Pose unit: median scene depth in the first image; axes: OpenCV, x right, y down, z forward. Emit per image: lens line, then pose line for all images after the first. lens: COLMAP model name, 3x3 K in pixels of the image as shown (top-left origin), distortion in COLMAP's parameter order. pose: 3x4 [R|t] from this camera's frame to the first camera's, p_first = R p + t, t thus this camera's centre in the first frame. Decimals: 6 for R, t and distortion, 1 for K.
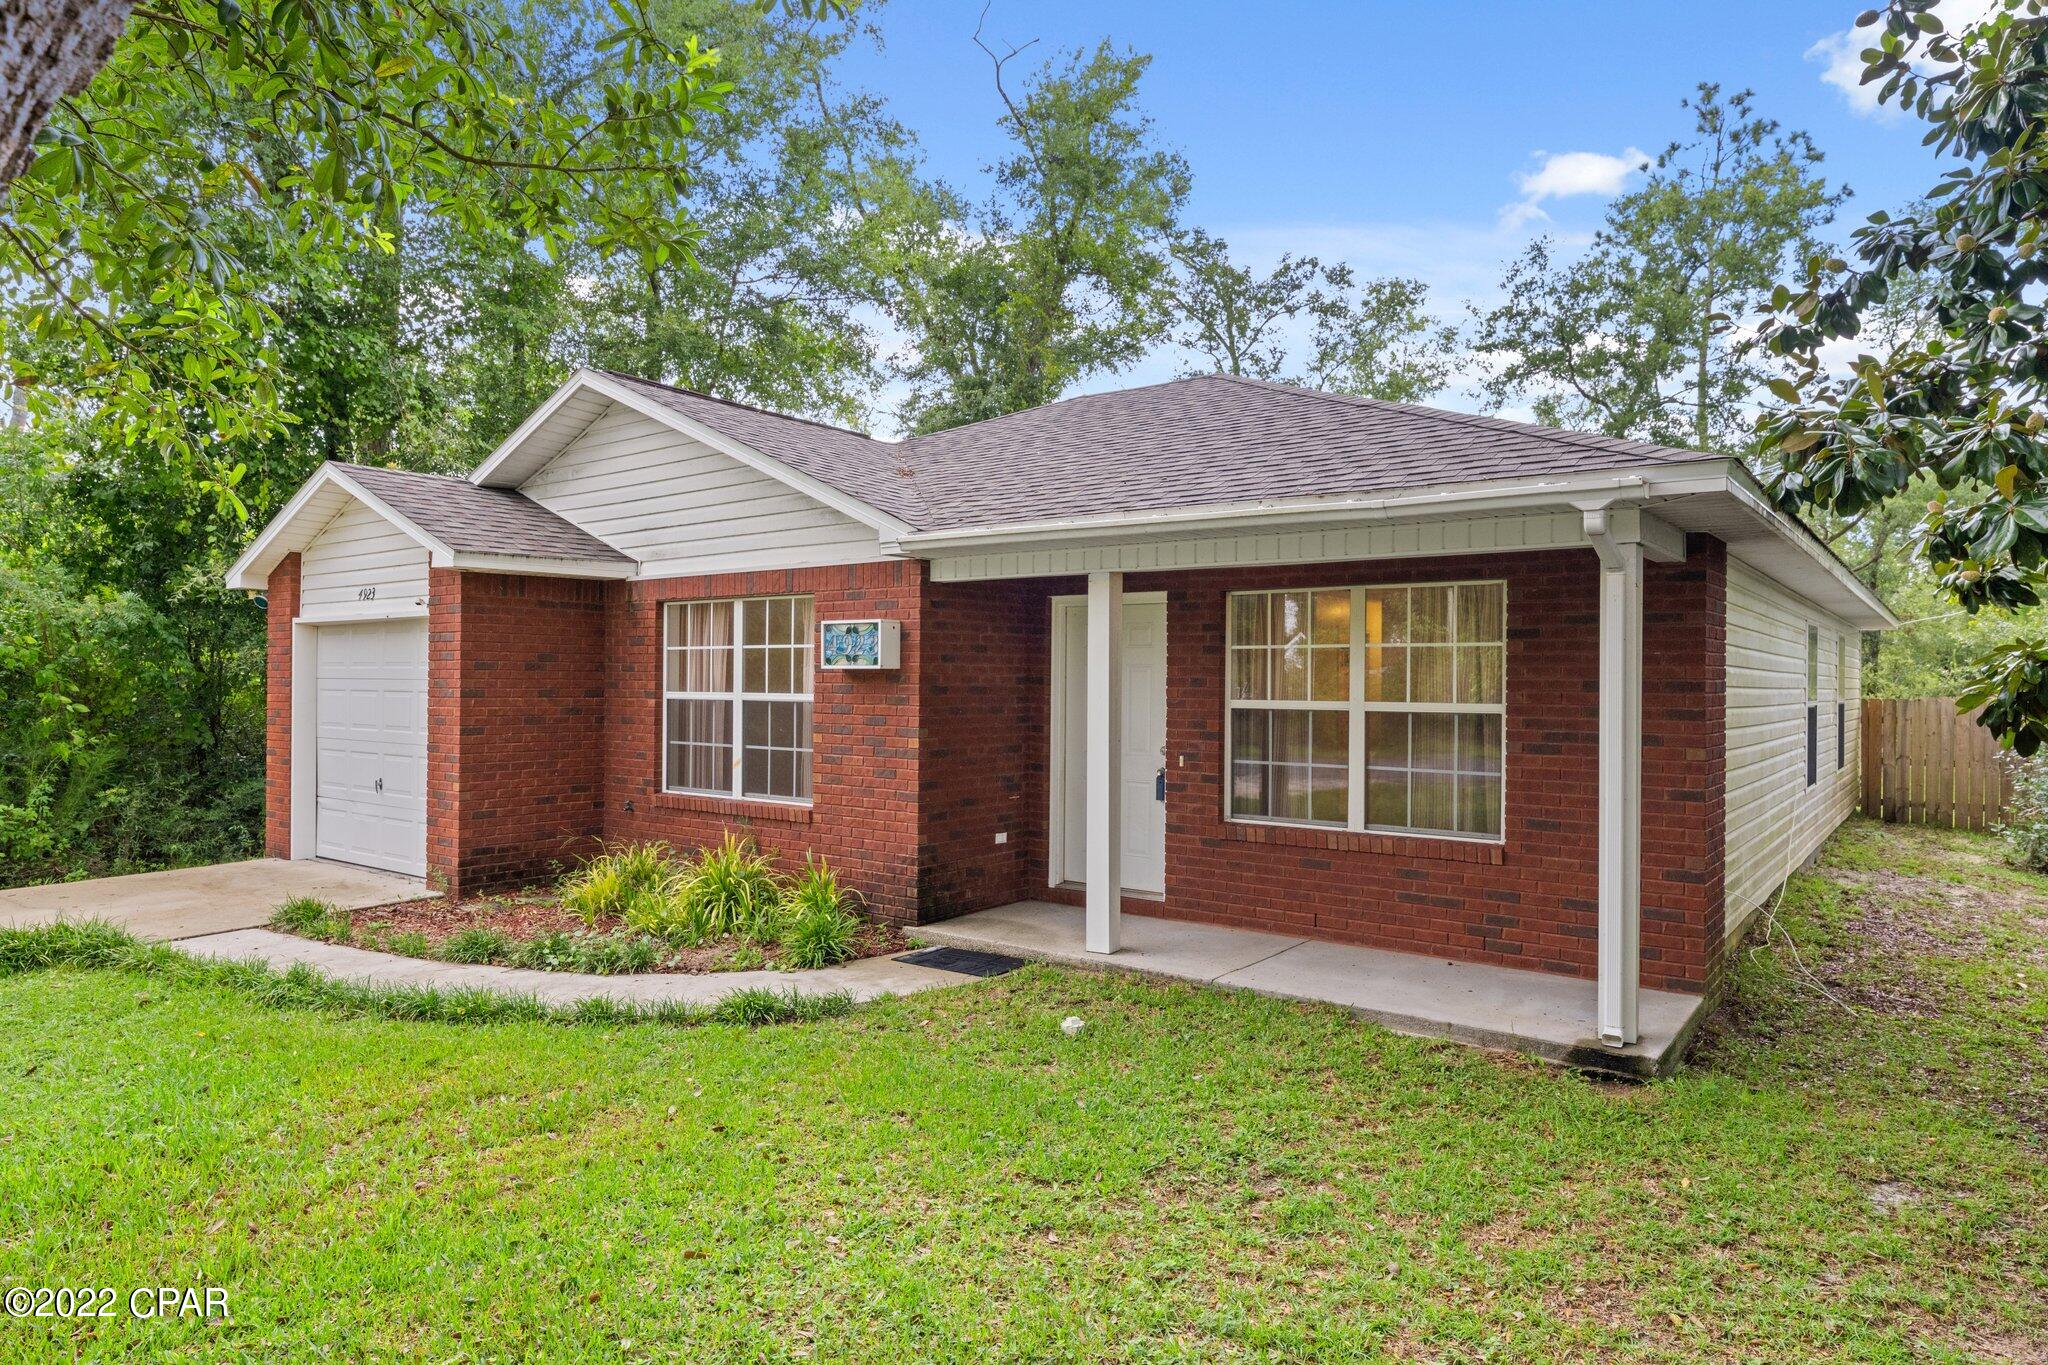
lens RADIAL K [[1216.2, 0, 1028.3], [0, 1216.2, 672.1], [0, 0, 1]] dist [0.000342, -0.000797]
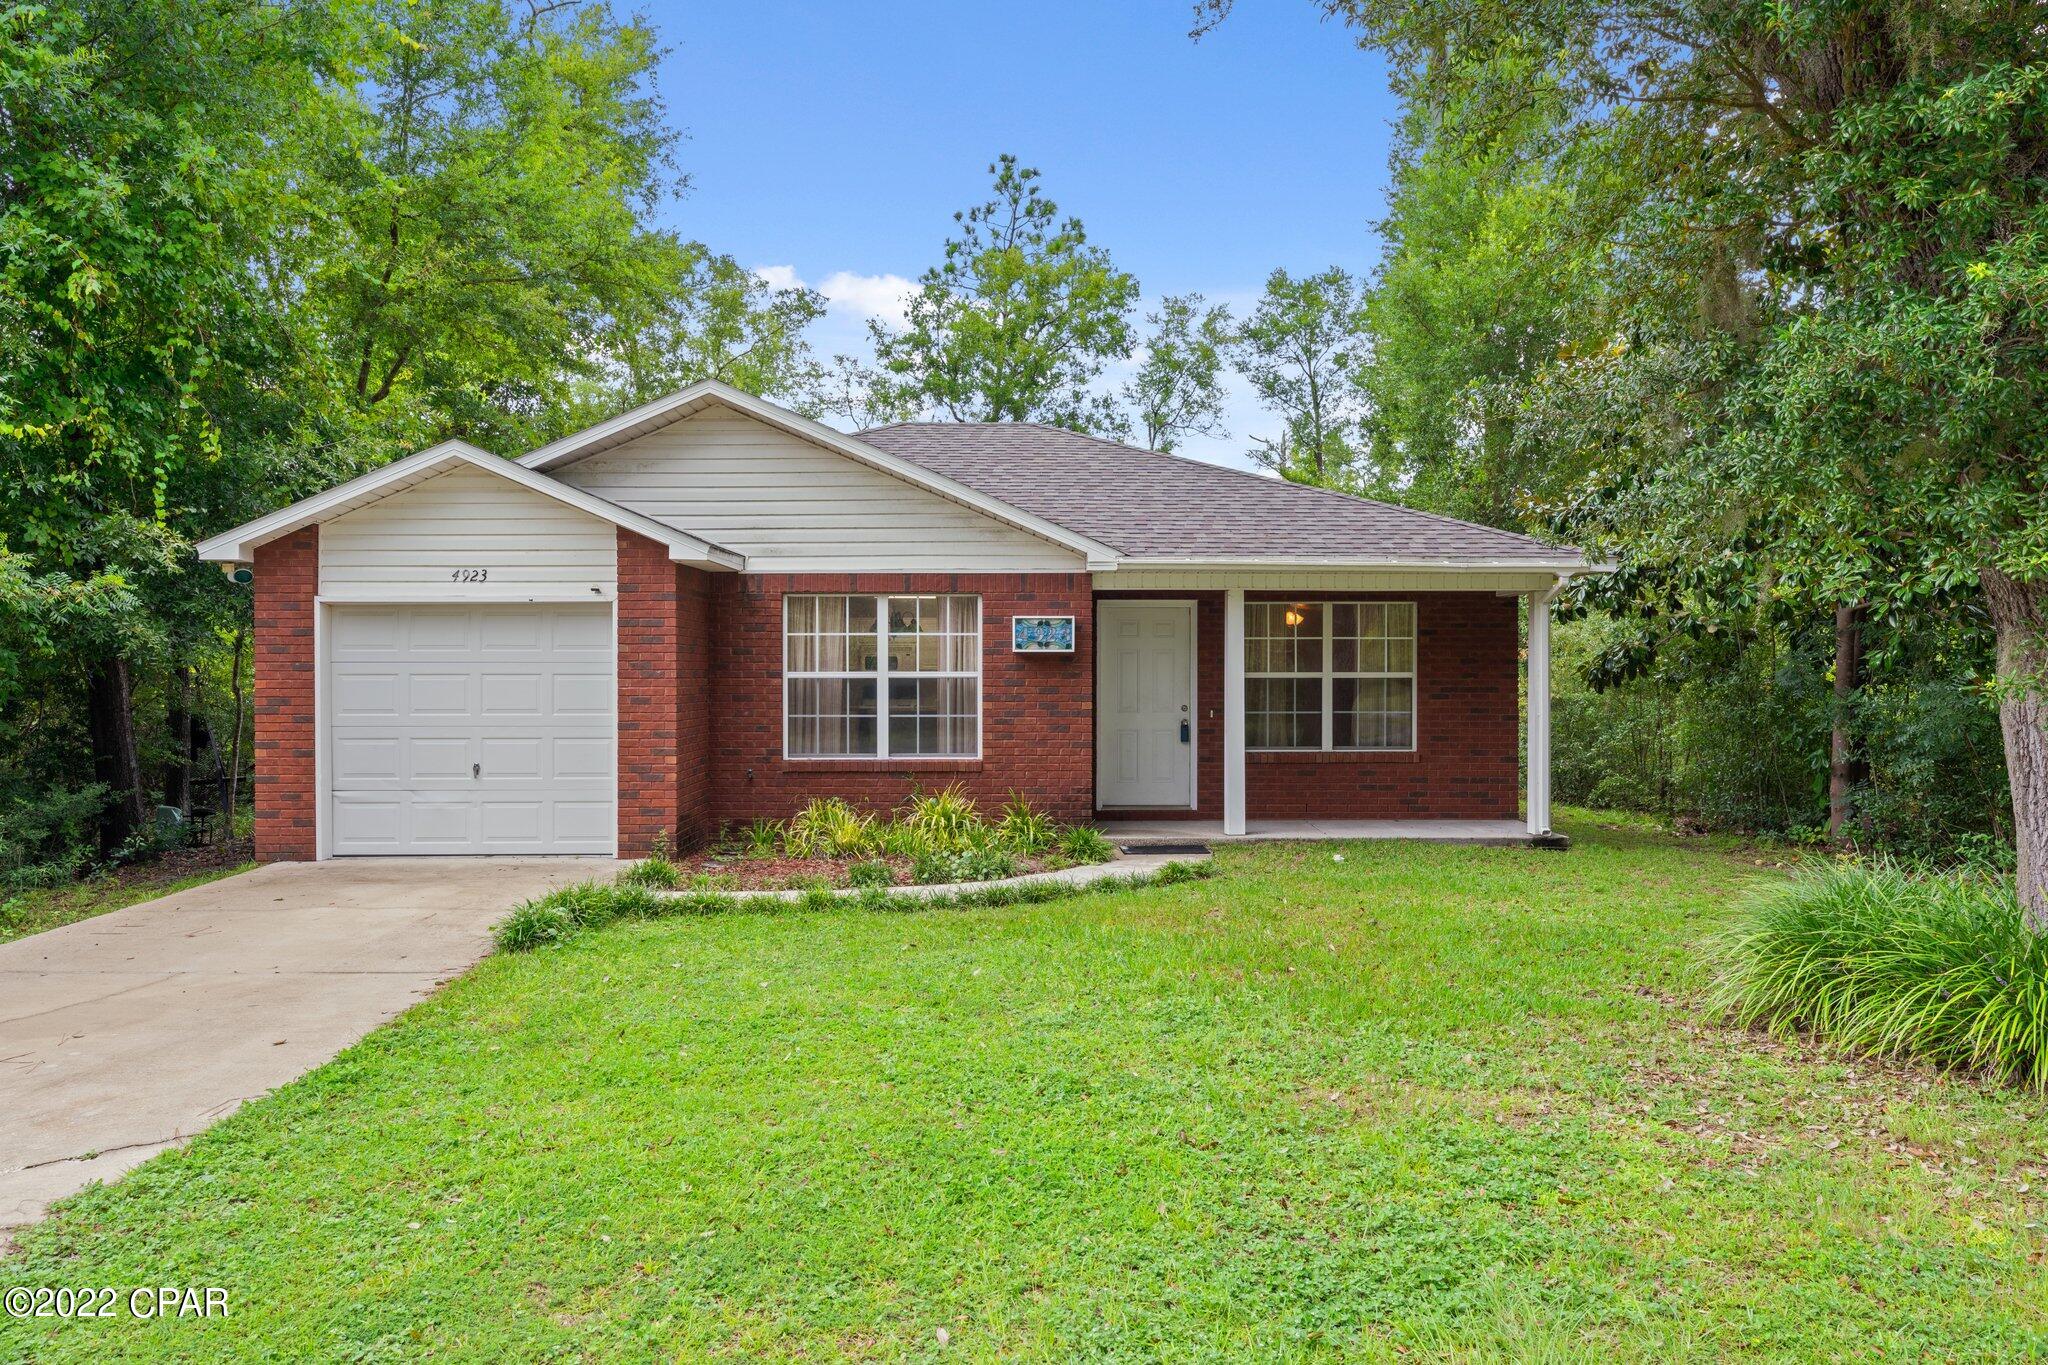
lens RADIAL K [[1303.0, 0, 1024.0], [0, 1303.0, 682.5], [0, 0, 1]] dist [-0.000771, -0.000073]
pose [[0.797563, -0.013565, 0.603083, -0.916373], [0.001170, 0.999780, 0.020939, 0.000610], [-0.603234, -0.015995, 0.797404, -0.126563]]
